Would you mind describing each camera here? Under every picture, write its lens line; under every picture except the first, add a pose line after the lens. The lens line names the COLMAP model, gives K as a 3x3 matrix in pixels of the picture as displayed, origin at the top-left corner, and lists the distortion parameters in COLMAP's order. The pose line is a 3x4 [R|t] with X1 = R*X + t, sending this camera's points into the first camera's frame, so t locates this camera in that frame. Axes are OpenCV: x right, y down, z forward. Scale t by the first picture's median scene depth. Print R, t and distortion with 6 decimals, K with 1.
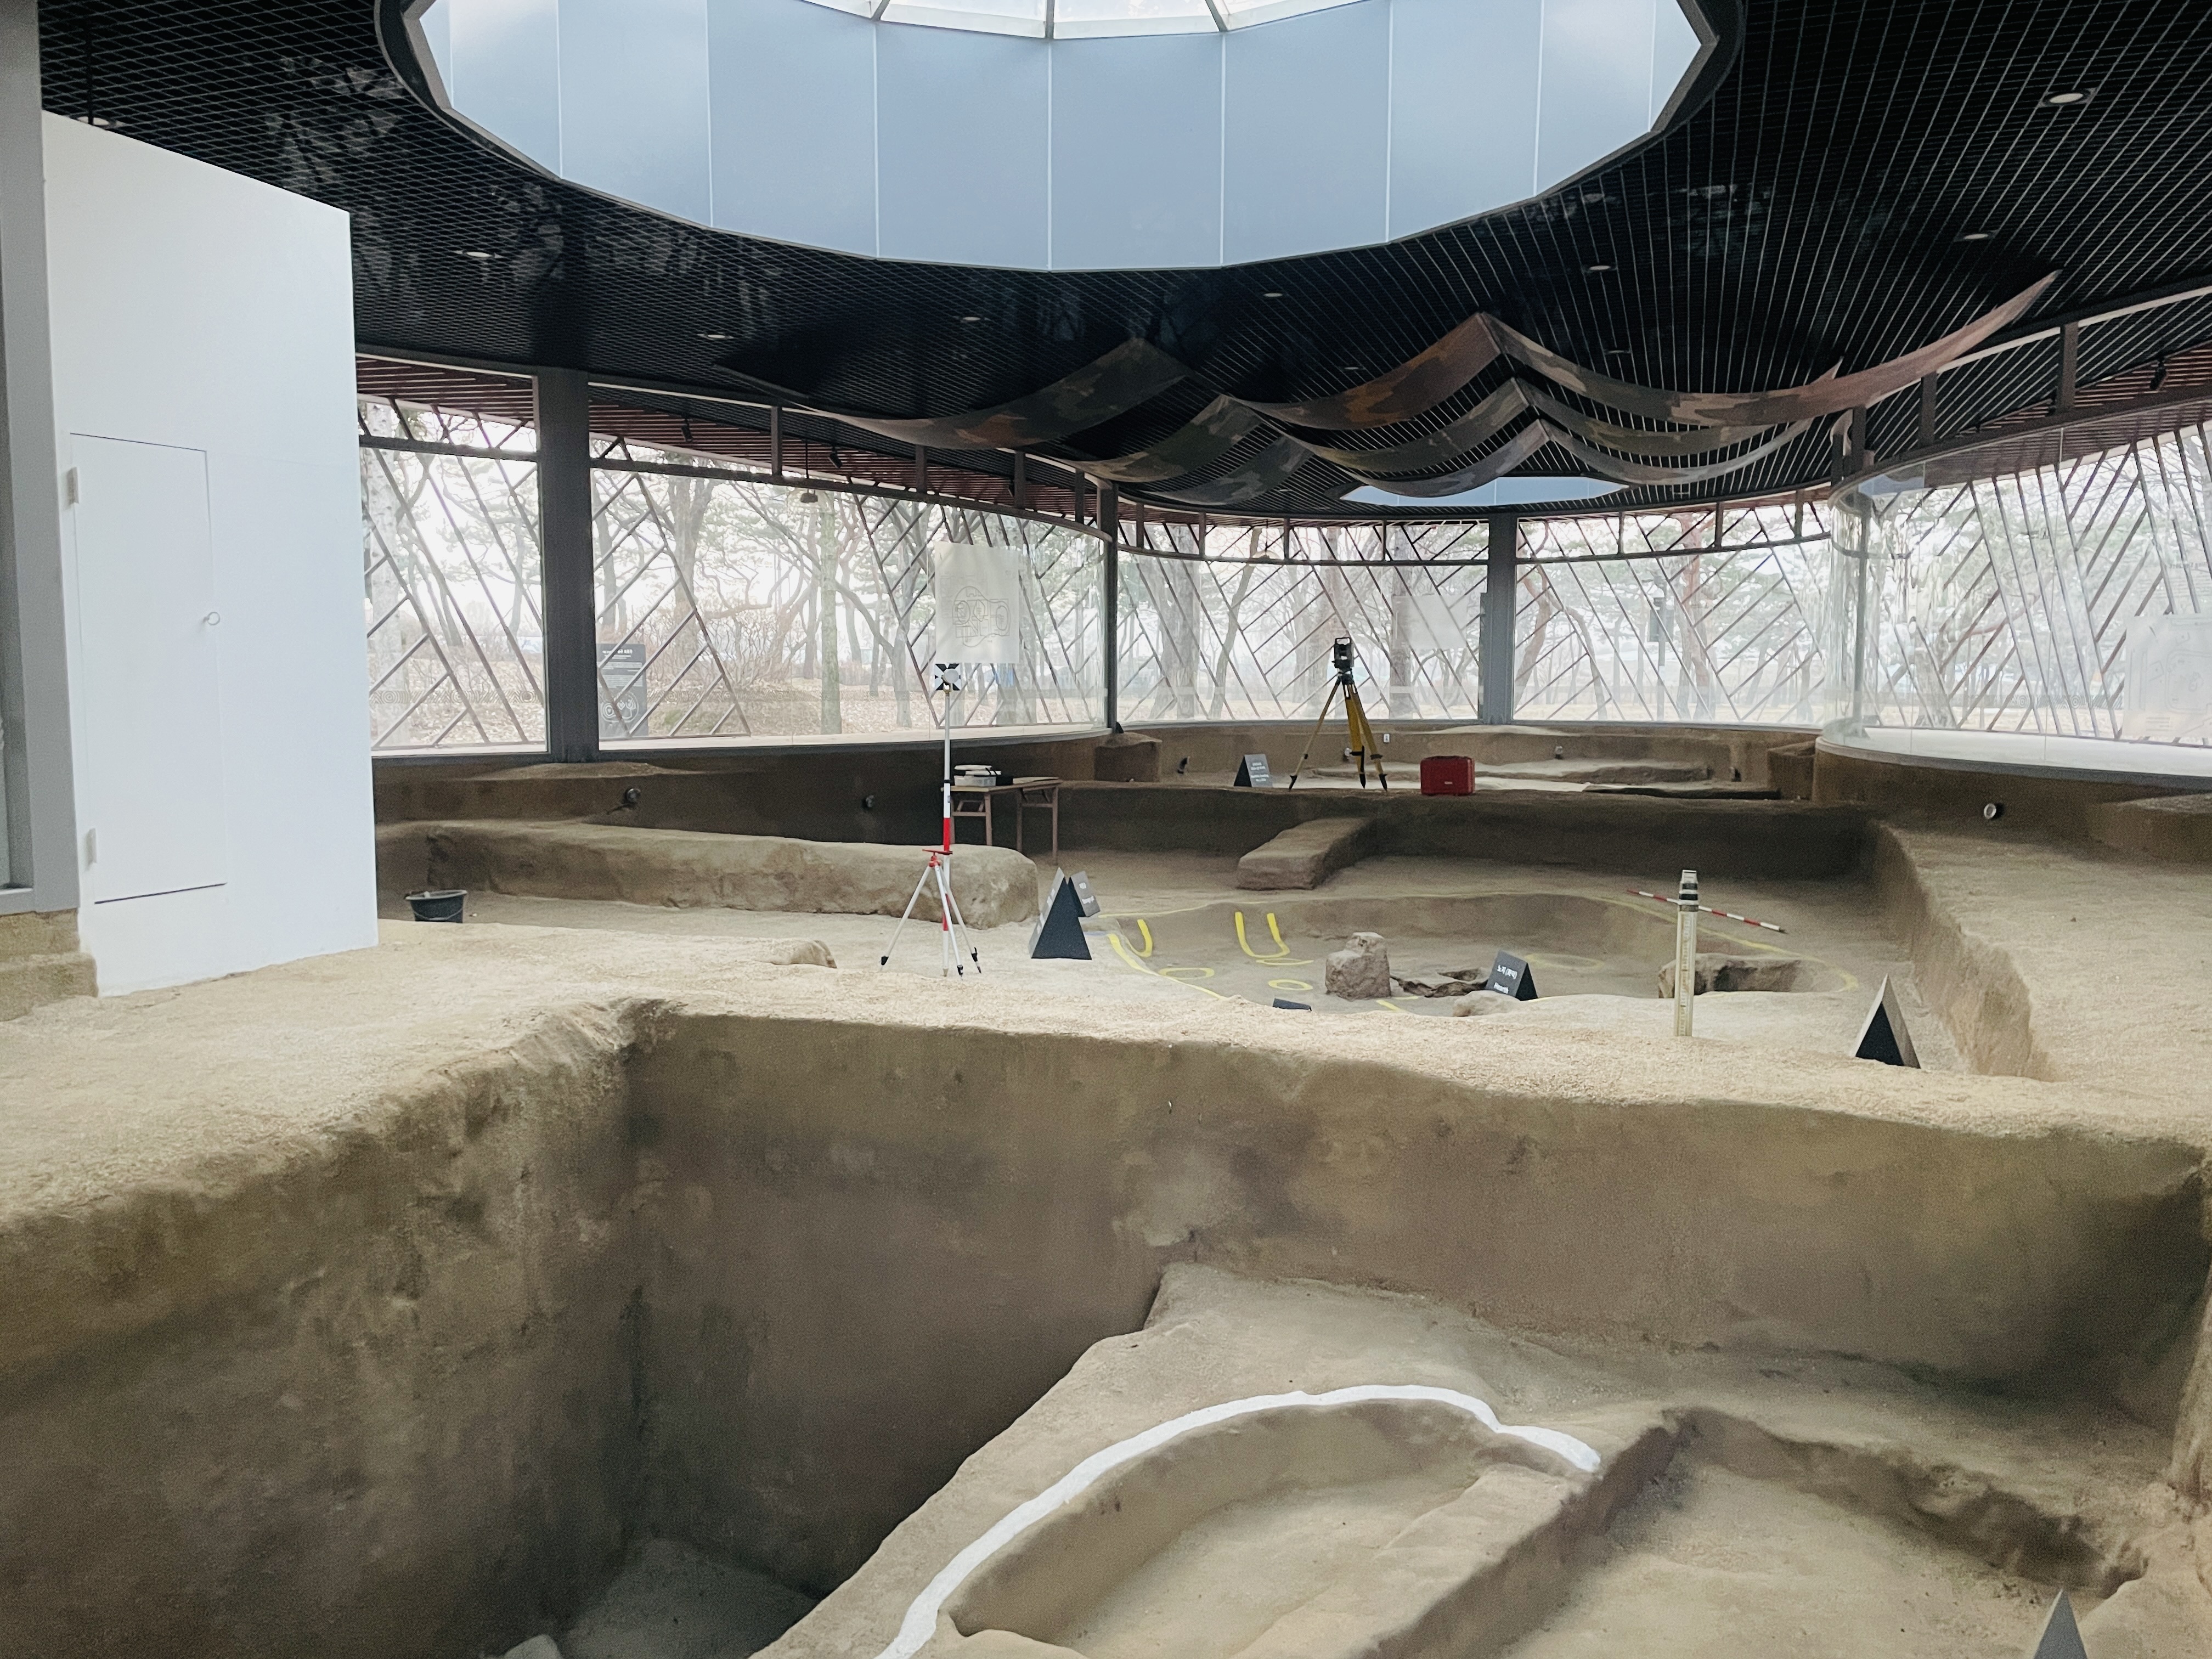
lens RADIAL K [[1663.3, 0, 1106.0], [0, 1663.3, 829.5], [0, 0, 1]] dist [0.104826, -0.136297]
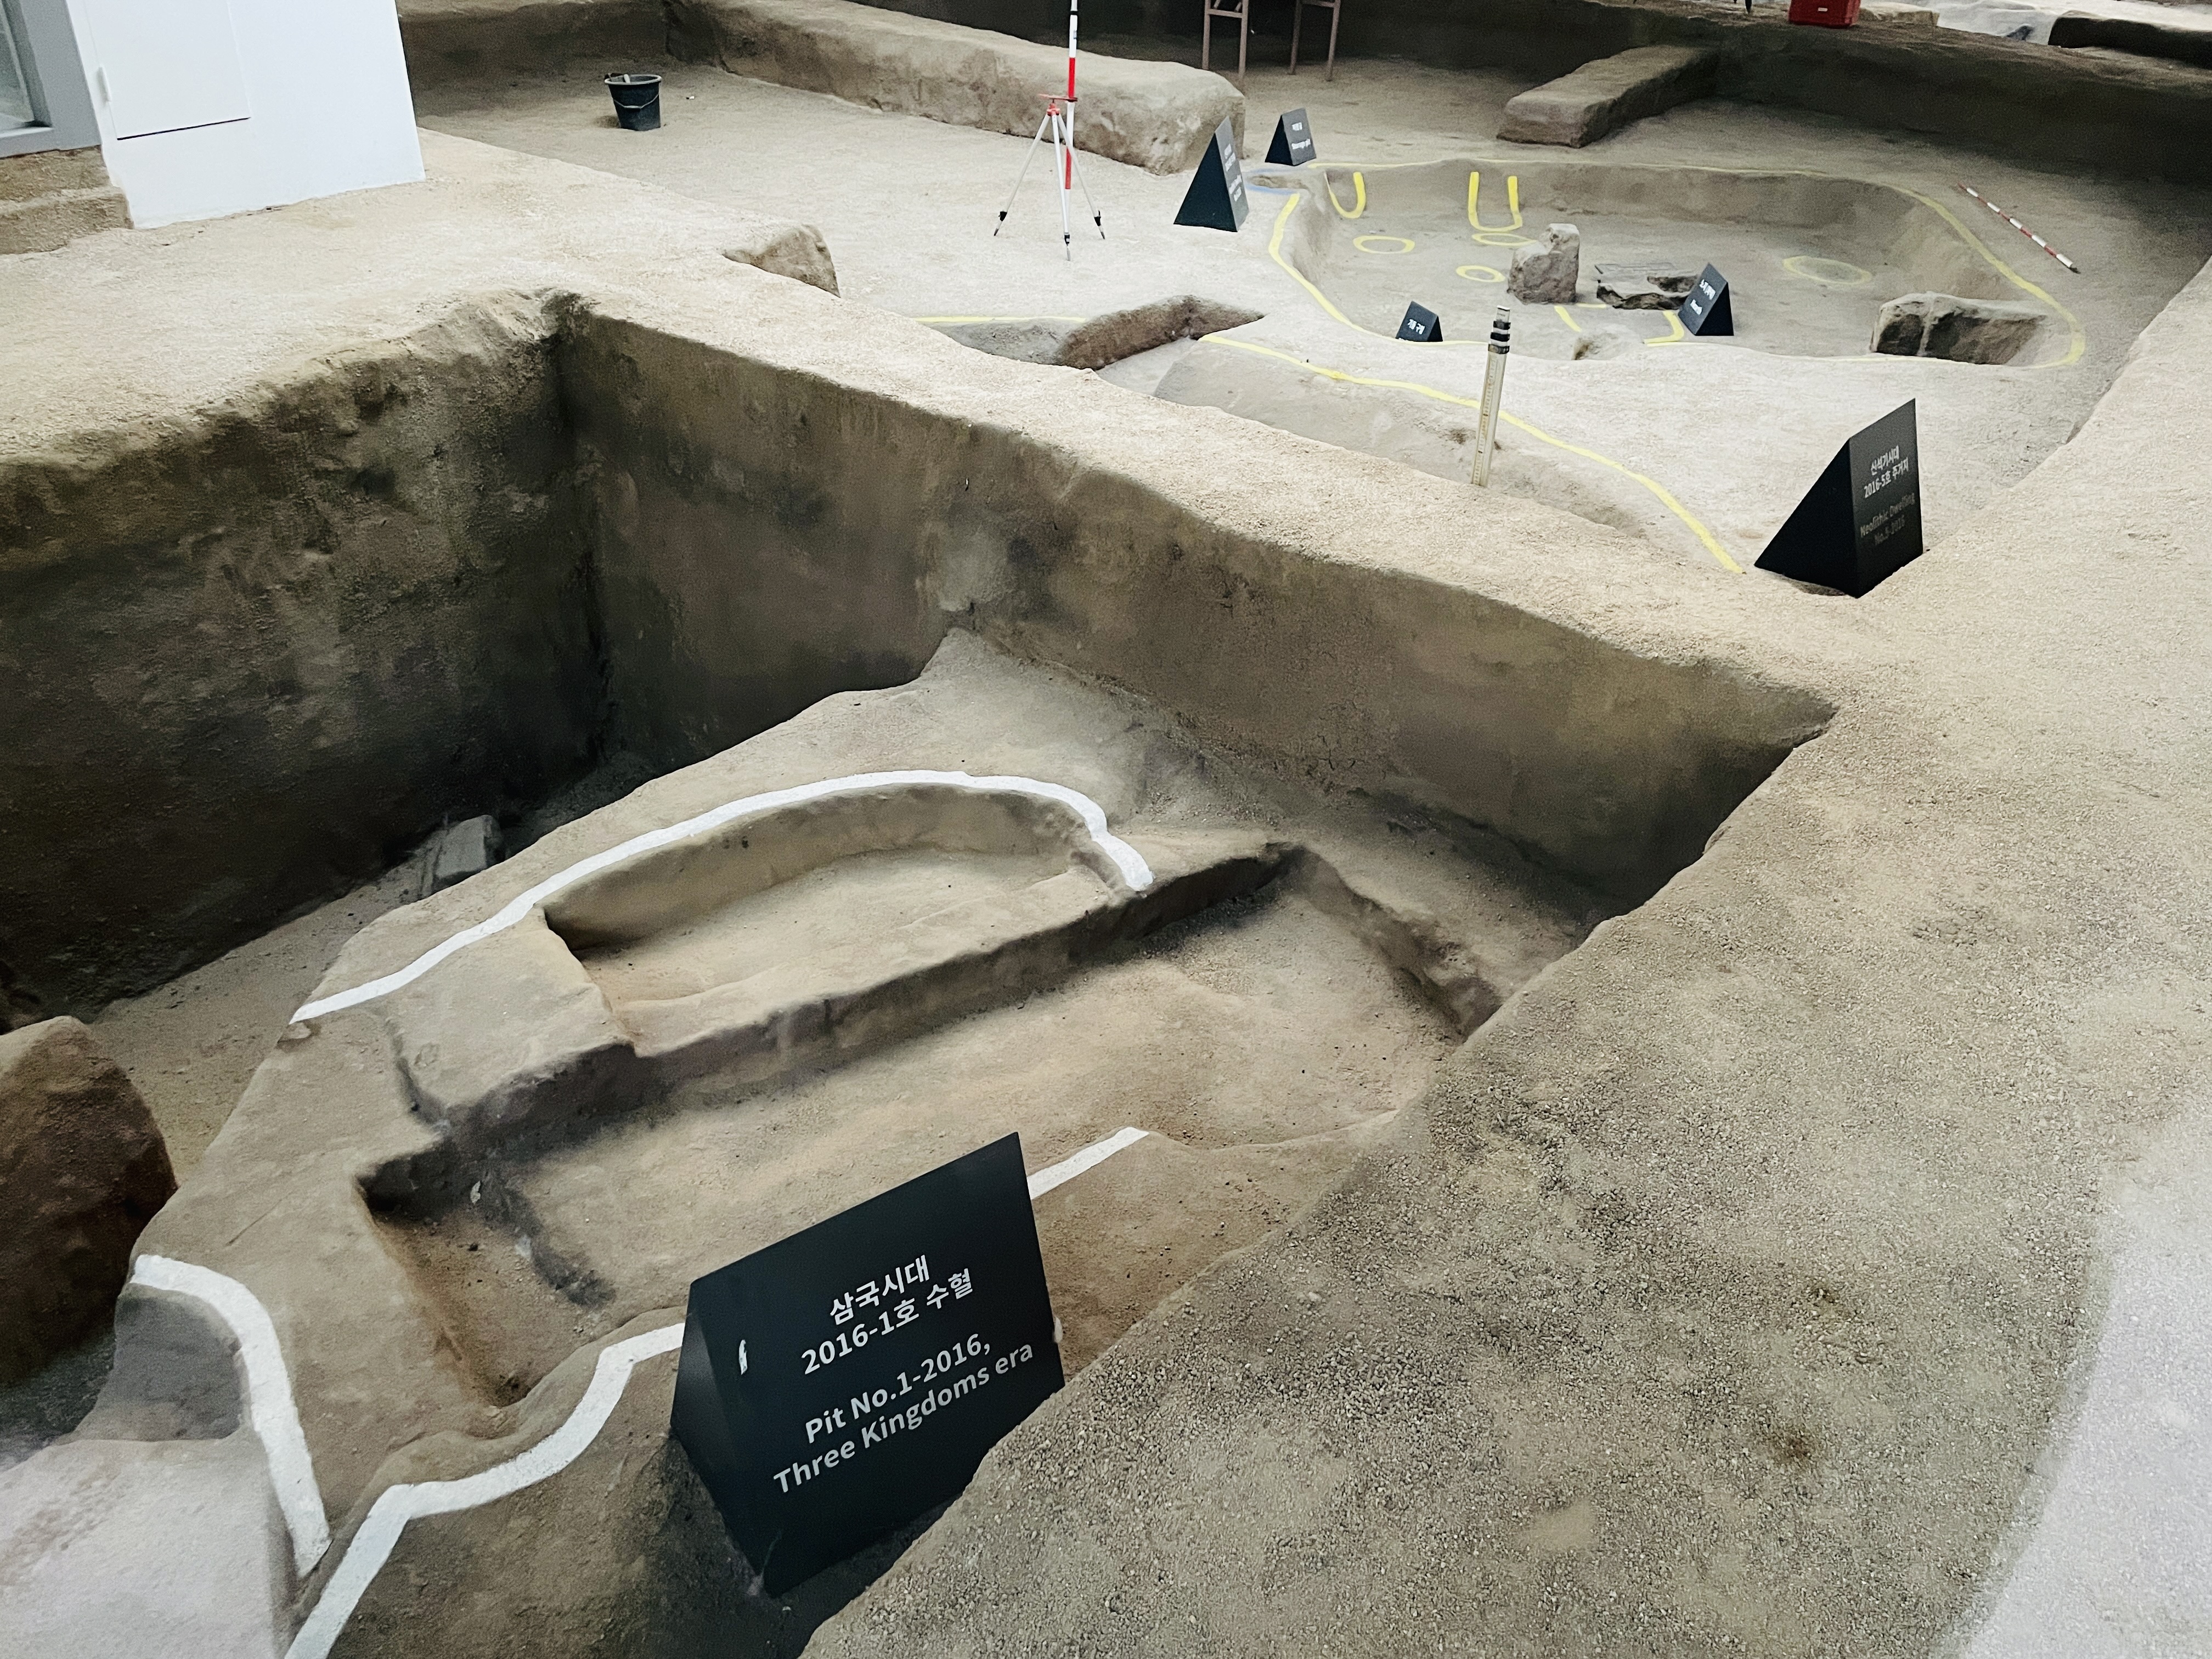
lens RADIAL K [[1663.3, 0, 1106.0], [0, 1663.3, 829.5], [0, 0, 1]] dist [0.104826, -0.136297]
pose [[0.960887, 0.183214, -0.207676, 0.384257], [-0.066343, 0.880338, 0.469684, -0.141162], [0.268878, -0.437535, 0.858060, 0.040183]]
